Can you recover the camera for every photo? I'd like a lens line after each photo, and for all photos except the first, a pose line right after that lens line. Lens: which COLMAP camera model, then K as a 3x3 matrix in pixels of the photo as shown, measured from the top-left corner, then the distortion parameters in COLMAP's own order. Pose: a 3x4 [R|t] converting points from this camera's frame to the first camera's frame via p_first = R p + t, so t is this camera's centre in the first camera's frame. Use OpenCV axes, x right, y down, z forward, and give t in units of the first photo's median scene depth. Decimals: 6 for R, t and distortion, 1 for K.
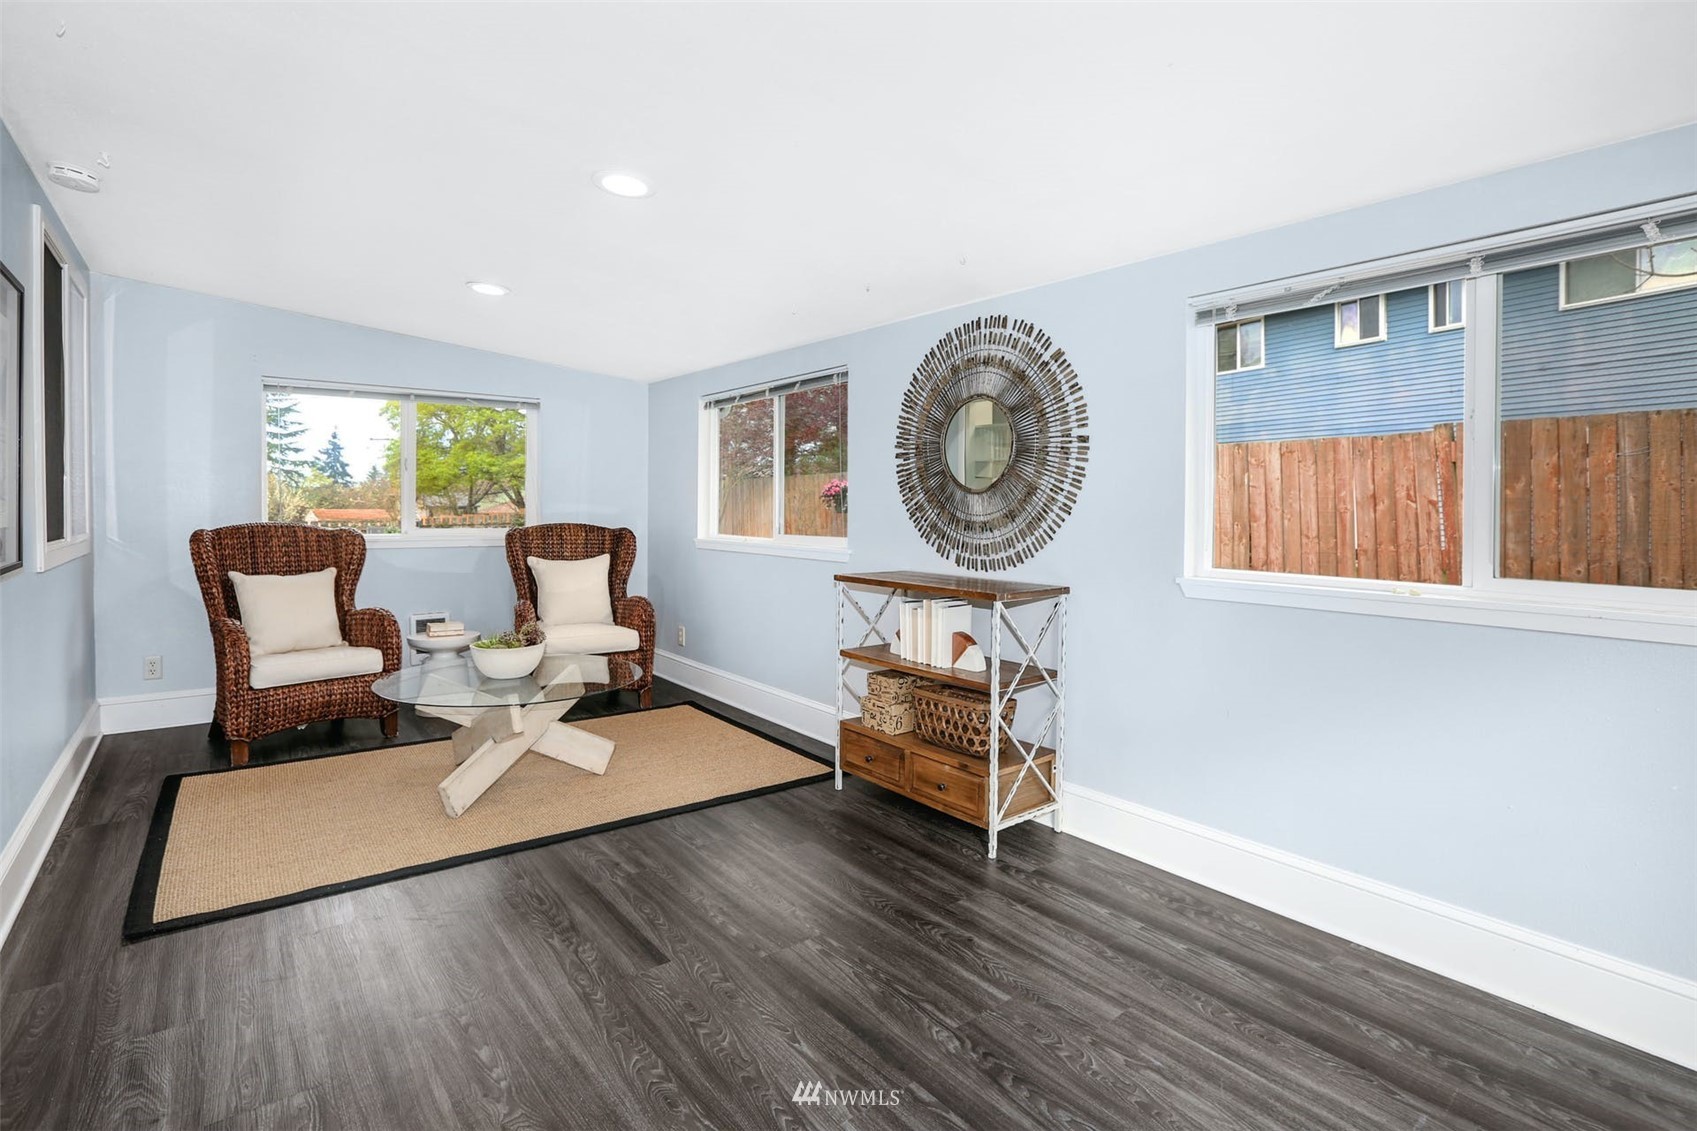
lens RADIAL K [[796.0, 0, 877.7], [0, 796.0, 498.0], [0, 0, 1]] dist [-0.031710, -0.000359]
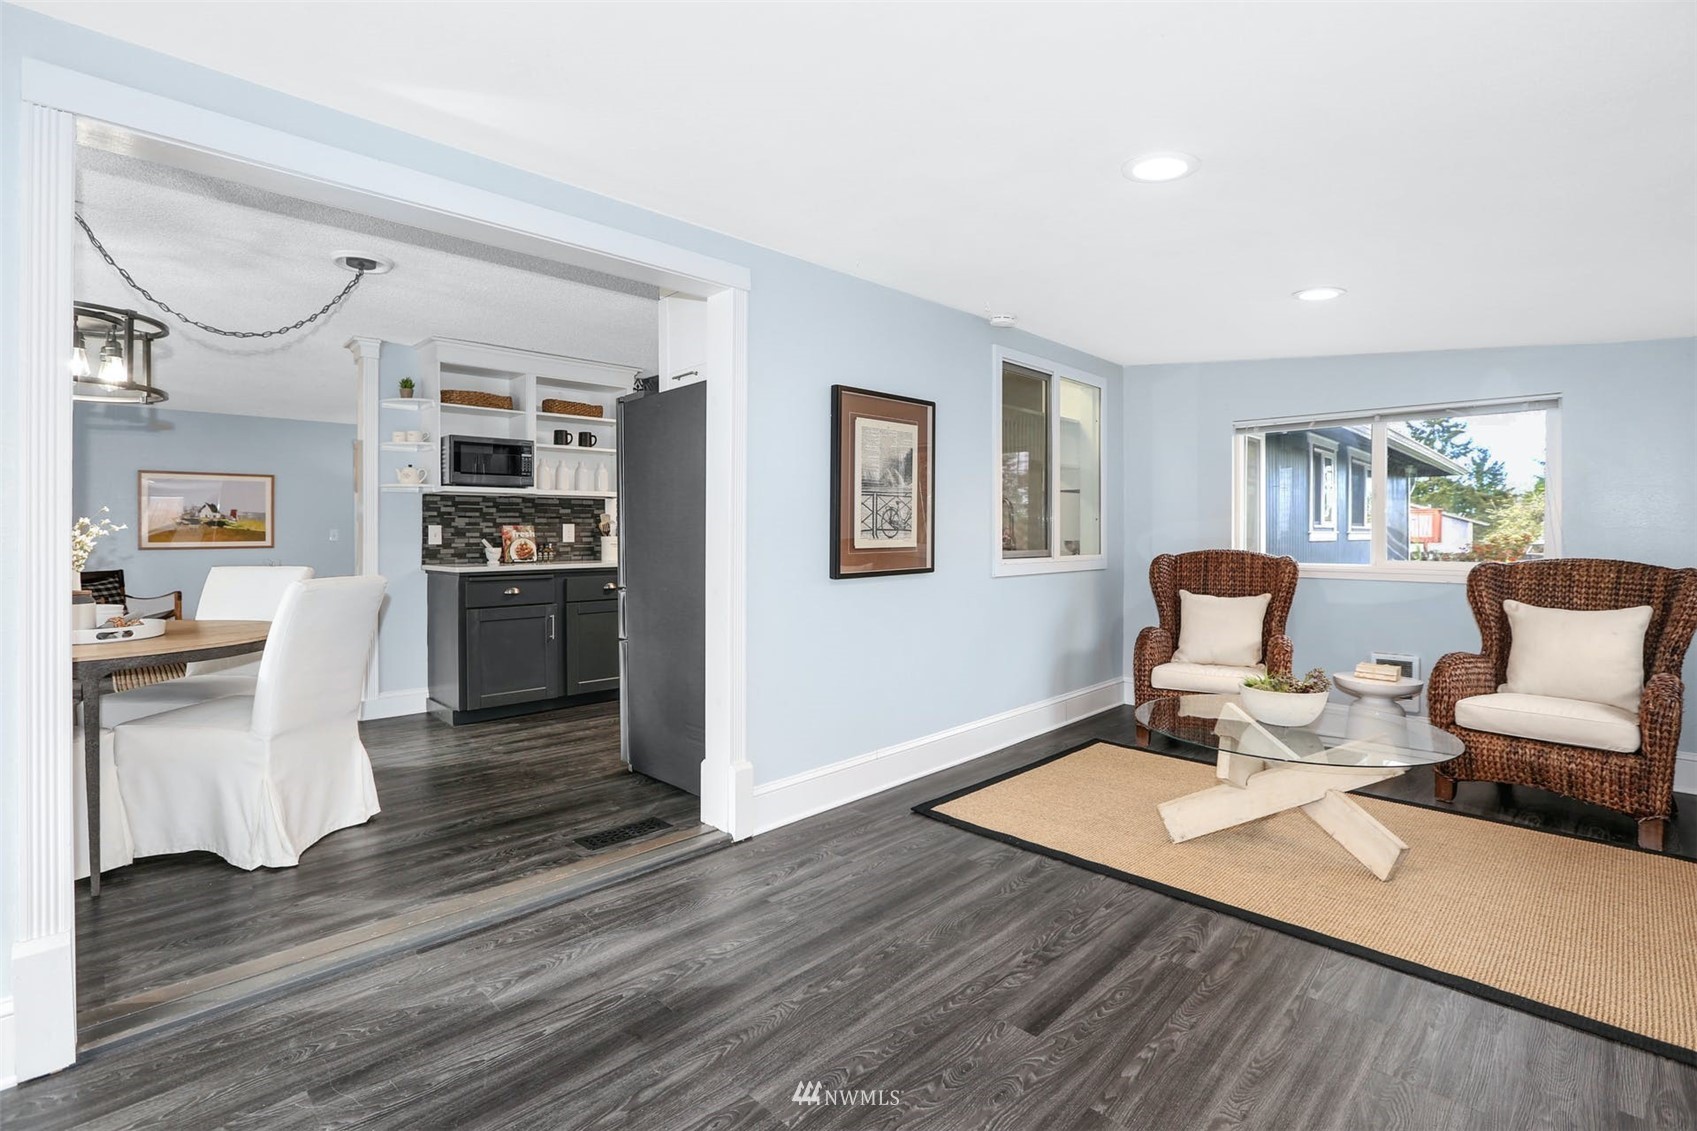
lens RADIAL K [[796.0, 0, 858.5], [0, 796.0, 537.0], [0, 0, 1]] dist [-0.031710, -0.000359]
pose [[0.119334, 0.001257, -0.992853, 0.471388], [0.008490, 0.999961, 0.002287, 0.009930], [0.992818, -0.008702, 0.119319, 0.541244]]
